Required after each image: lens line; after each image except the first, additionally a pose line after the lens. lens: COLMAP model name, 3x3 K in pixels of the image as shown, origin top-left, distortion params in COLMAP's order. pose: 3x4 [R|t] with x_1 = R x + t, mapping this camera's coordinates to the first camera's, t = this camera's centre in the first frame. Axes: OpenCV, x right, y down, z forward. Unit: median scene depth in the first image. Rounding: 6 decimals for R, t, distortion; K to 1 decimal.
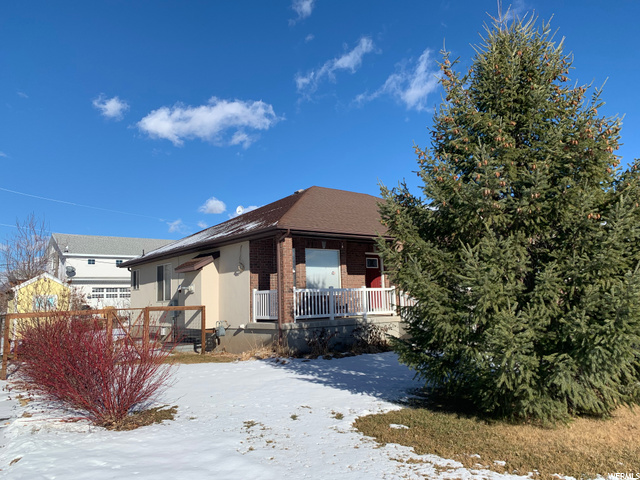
lens RADIAL K [[478.0, 0, 348.9], [0, 478.0, 238.1], [0, 0, 1]] dist [0.008250, -0.003488]
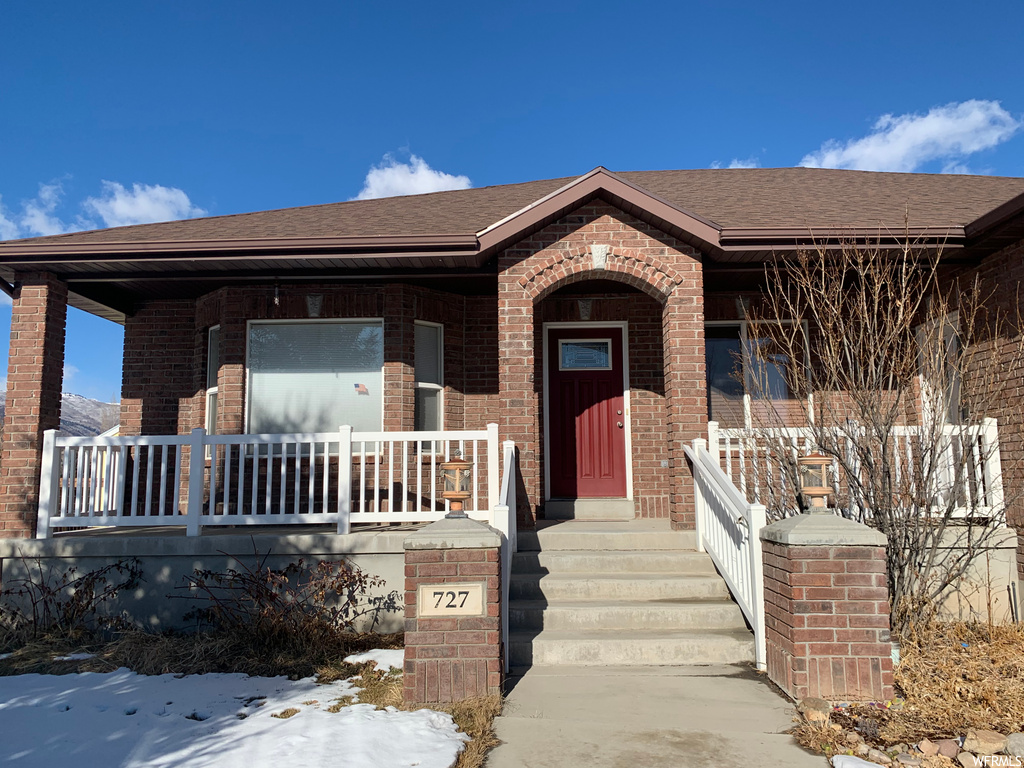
lens RADIAL K [[764.8, 0, 558.2], [0, 764.8, 381.0], [0, 0, 1]] dist [0.008250, -0.003488]
pose [[0.745593, -0.065605, -0.663165, 0.428007], [0.077180, 0.996947, -0.011852, 0.085580], [0.661917, -0.042346, 0.748380, 0.706283]]
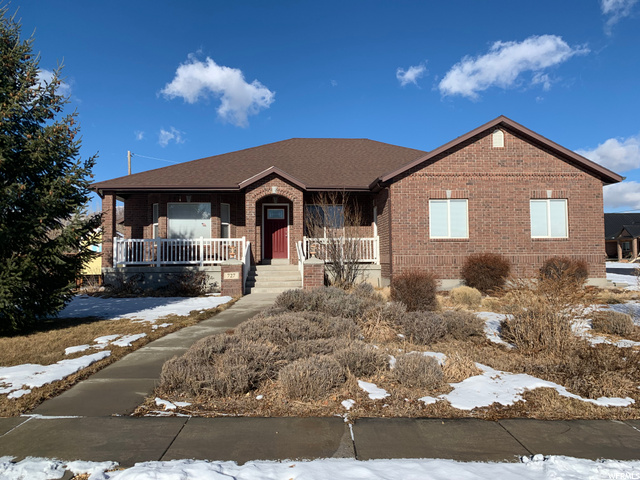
lens RADIAL K [[478.0, 0, 348.9], [0, 478.0, 238.1], [0, 0, 1]] dist [0.008250, -0.003488]
pose [[0.809805, -0.003095, -0.586690, 0.872966], [0.060791, 0.995046, 0.078660, 0.039668], [0.583541, -0.099364, 0.805982, 0.330481]]
